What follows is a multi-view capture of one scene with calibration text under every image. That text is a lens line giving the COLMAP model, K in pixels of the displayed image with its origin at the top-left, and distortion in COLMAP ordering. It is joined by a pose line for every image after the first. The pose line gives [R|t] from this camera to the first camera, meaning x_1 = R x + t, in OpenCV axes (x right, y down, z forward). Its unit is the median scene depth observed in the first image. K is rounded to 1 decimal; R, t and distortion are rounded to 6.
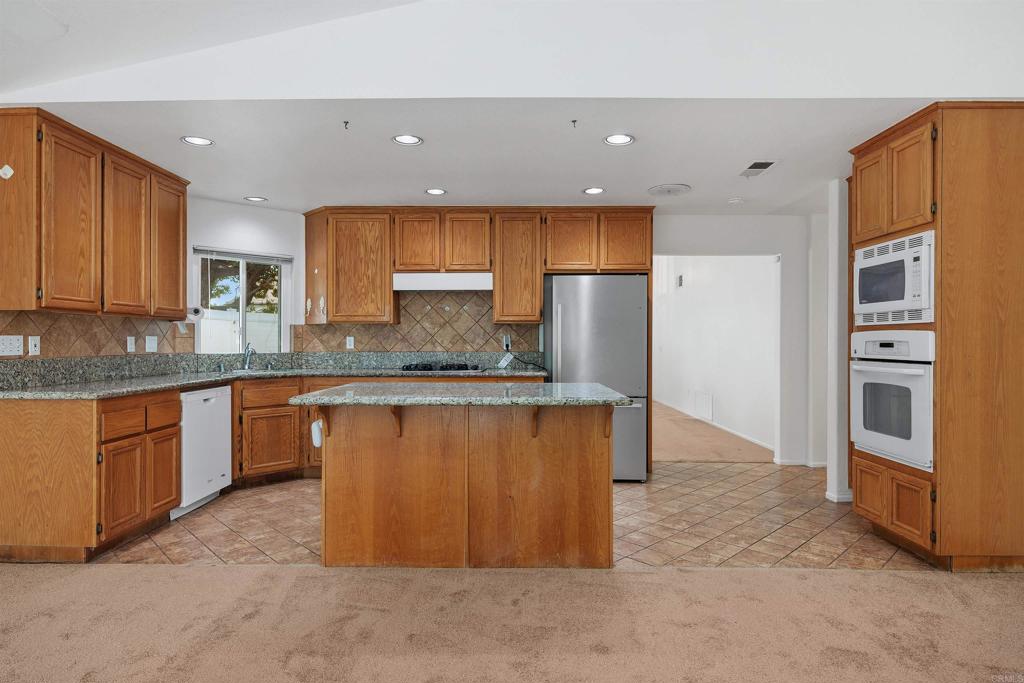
lens RADIAL K [[552.3, 0, 505.2], [0, 552.3, 341.5], [0, 0, 1]] dist [0.001486, 0.000287]
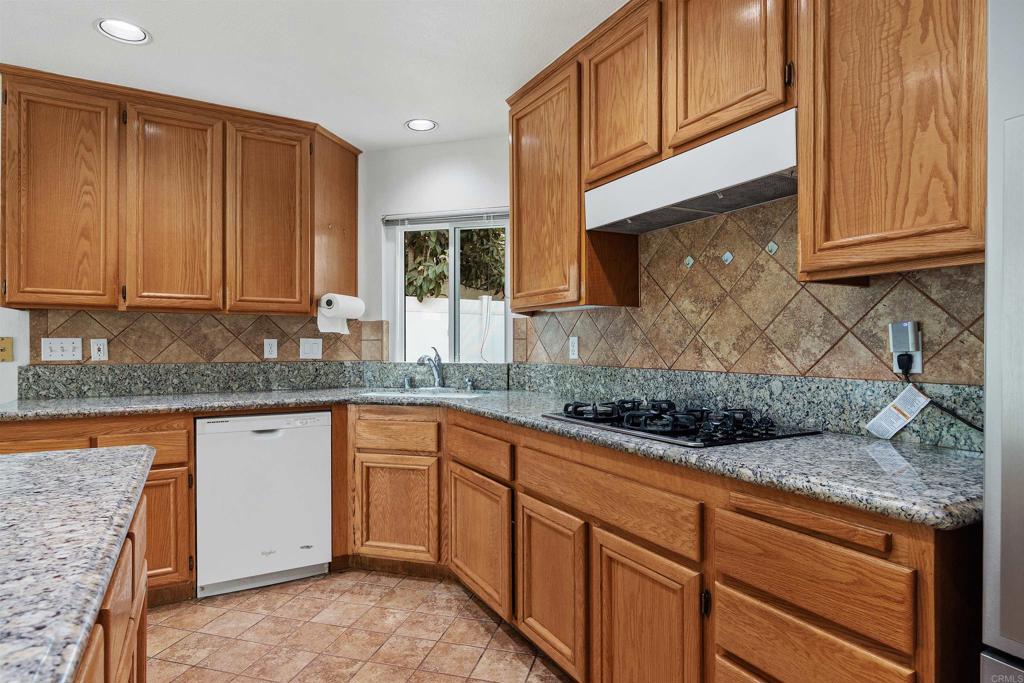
lens RADIAL K [[552.3, 0, 508.0], [0, 552.3, 348.0], [0, 0, 1]] dist [0.001486, 0.000287]
pose [[0.508263, 0.003383, -0.861195, 0.160595], [-0.001300, 0.999994, 0.003161, 0.000955], [0.861201, -0.000488, 0.508265, 0.767184]]
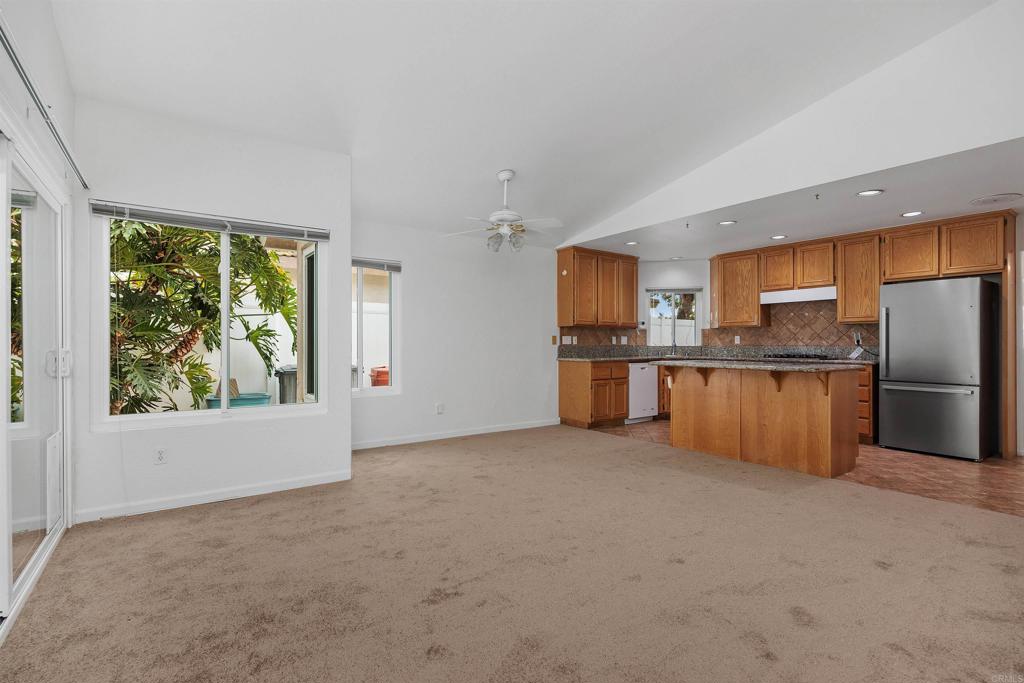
lens RADIAL K [[473.1, 0, 510.4], [0, 473.1, 342.5], [0, 0, 1]] dist [0.000774, 0.000289]
pose [[0.599632, -0.001528, -0.800275, 0.443662], [-0.000705, 0.999997, -0.002438, 0.015583], [0.800276, 0.002026, 0.599629, -0.328371]]
